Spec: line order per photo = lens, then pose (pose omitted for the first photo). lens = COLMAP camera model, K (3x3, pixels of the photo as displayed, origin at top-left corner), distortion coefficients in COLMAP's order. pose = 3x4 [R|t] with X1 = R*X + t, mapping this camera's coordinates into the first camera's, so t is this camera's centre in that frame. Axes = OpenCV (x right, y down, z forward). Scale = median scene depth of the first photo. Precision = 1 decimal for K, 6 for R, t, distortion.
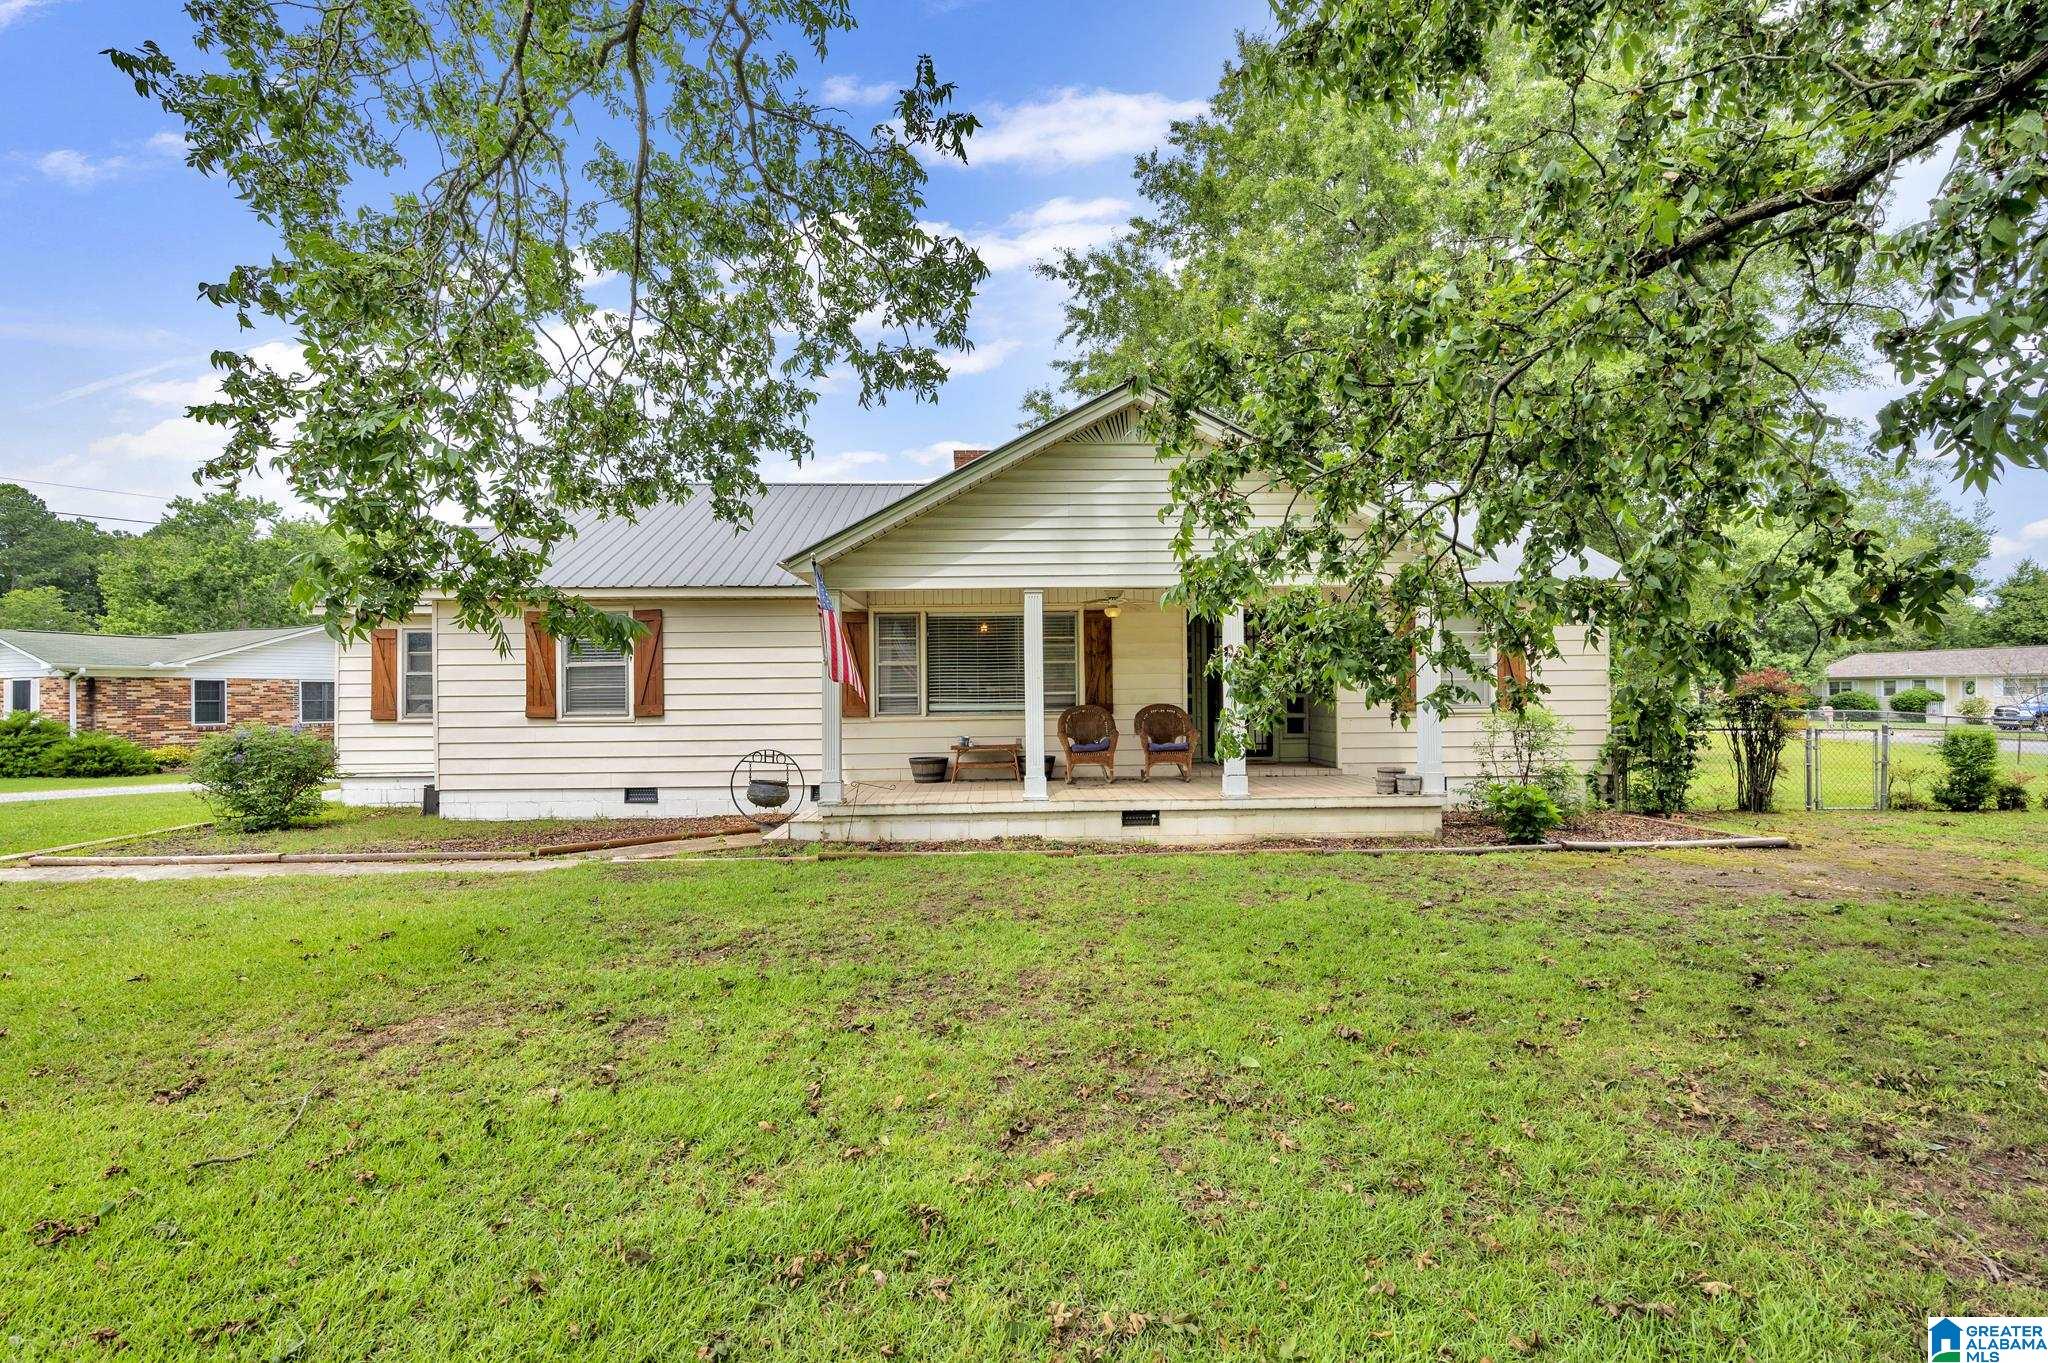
lens RADIAL K [[897.4, 0, 1023.7], [0, 897.4, 718.3], [0, 0, 1]] dist [0.000597, 0.000208]
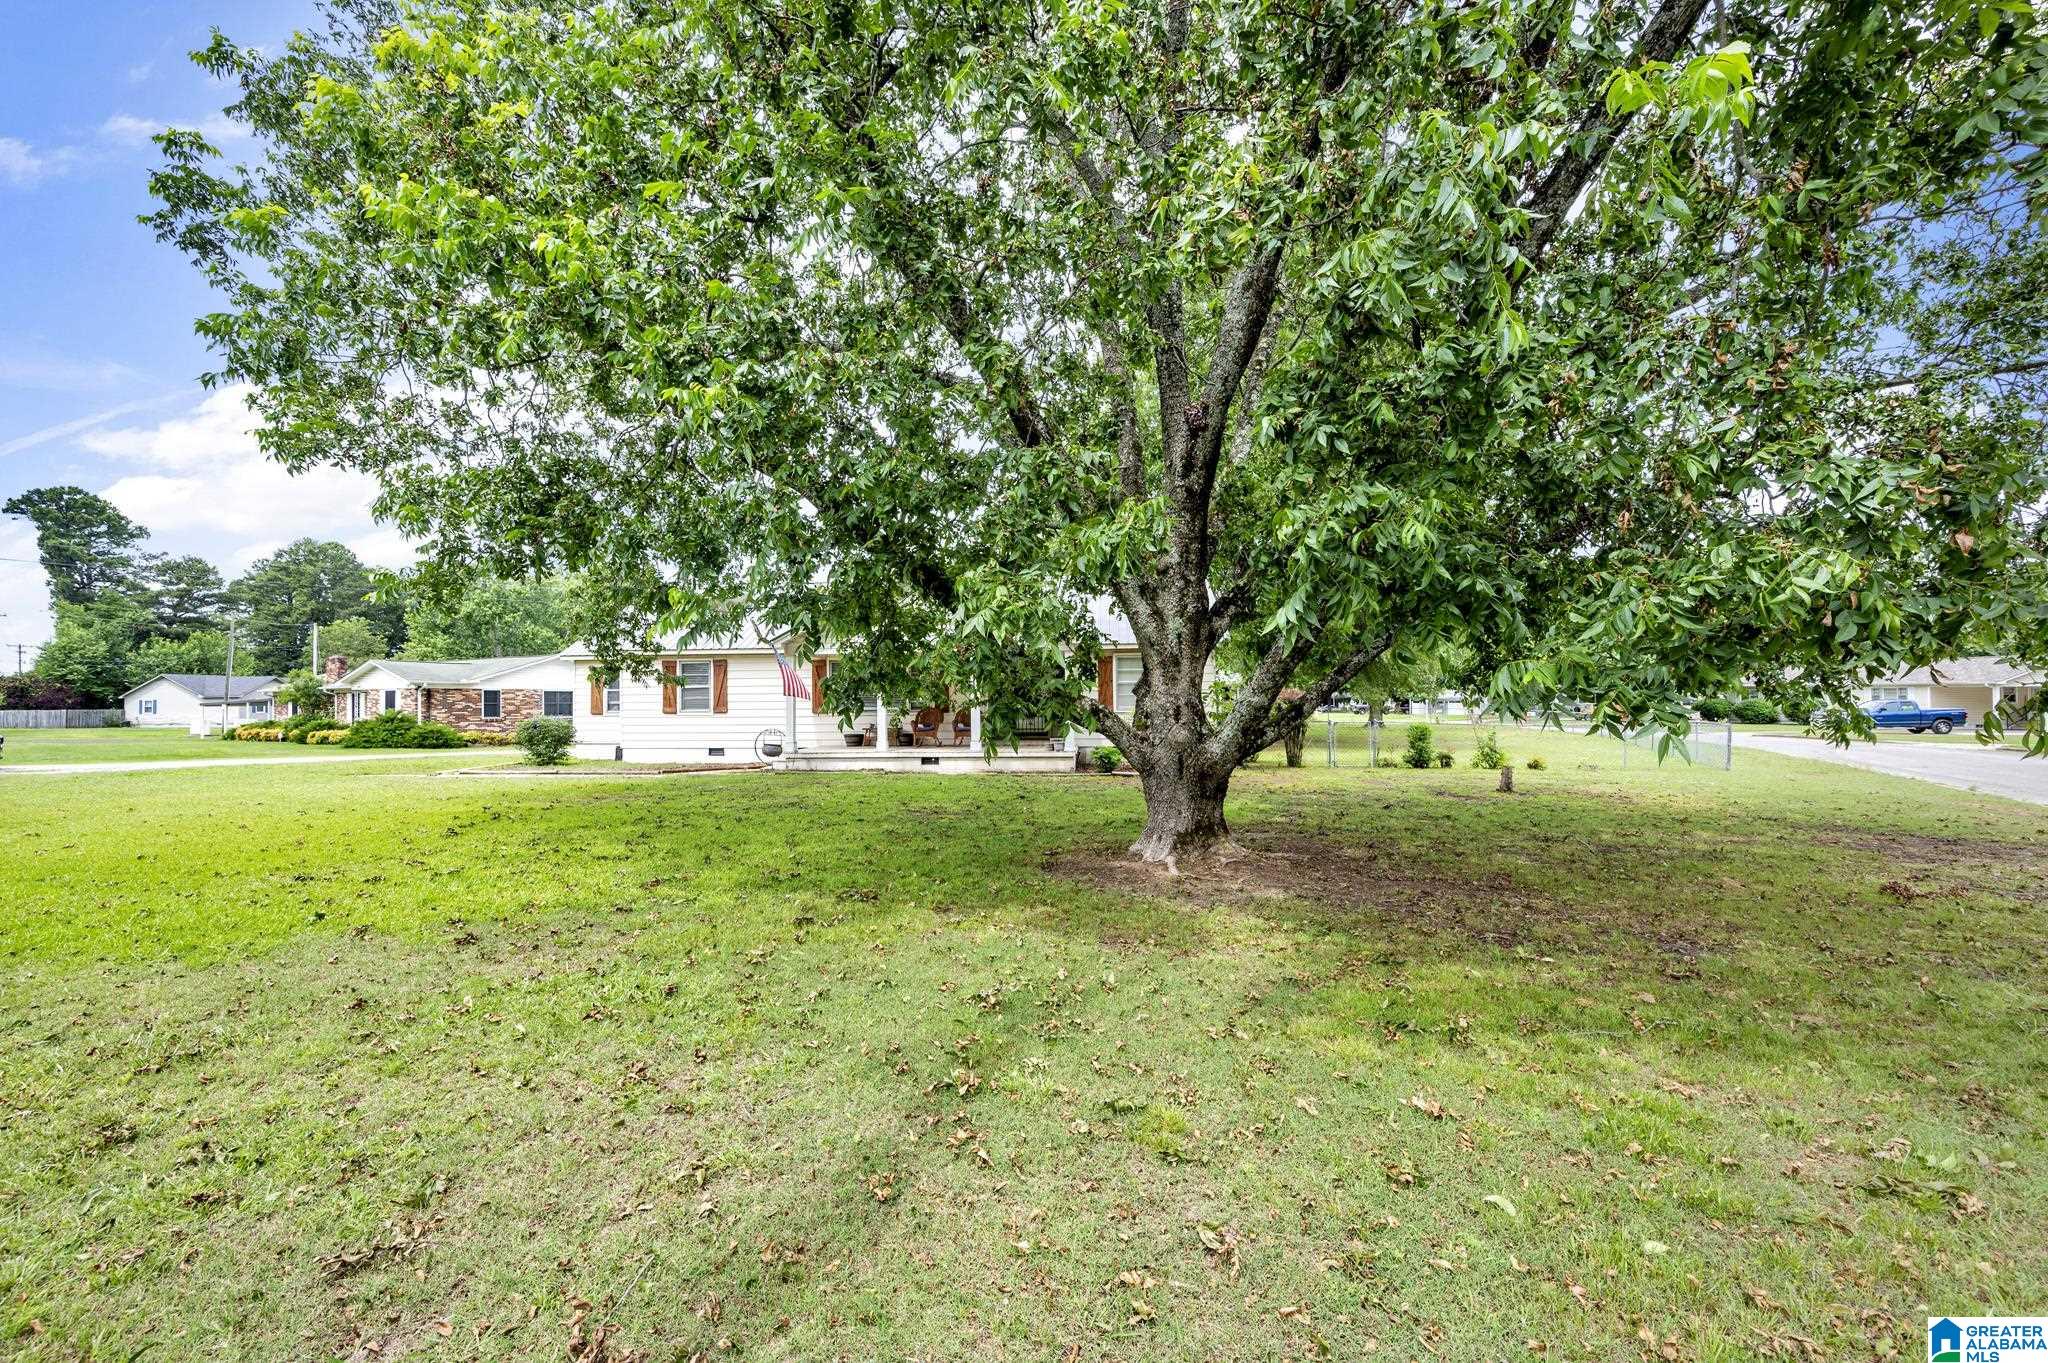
lens RADIAL K [[803.9, 0, 1025.5], [0, 803.9, 689.4], [0, 0, 1]] dist [0.000172, 0.000018]
pose [[0.993119, 0.000586, -0.117109, 0.283599], [-0.004857, 0.999333, -0.036186, 0.004547], [0.117010, 0.036506, 0.992460, -0.427481]]
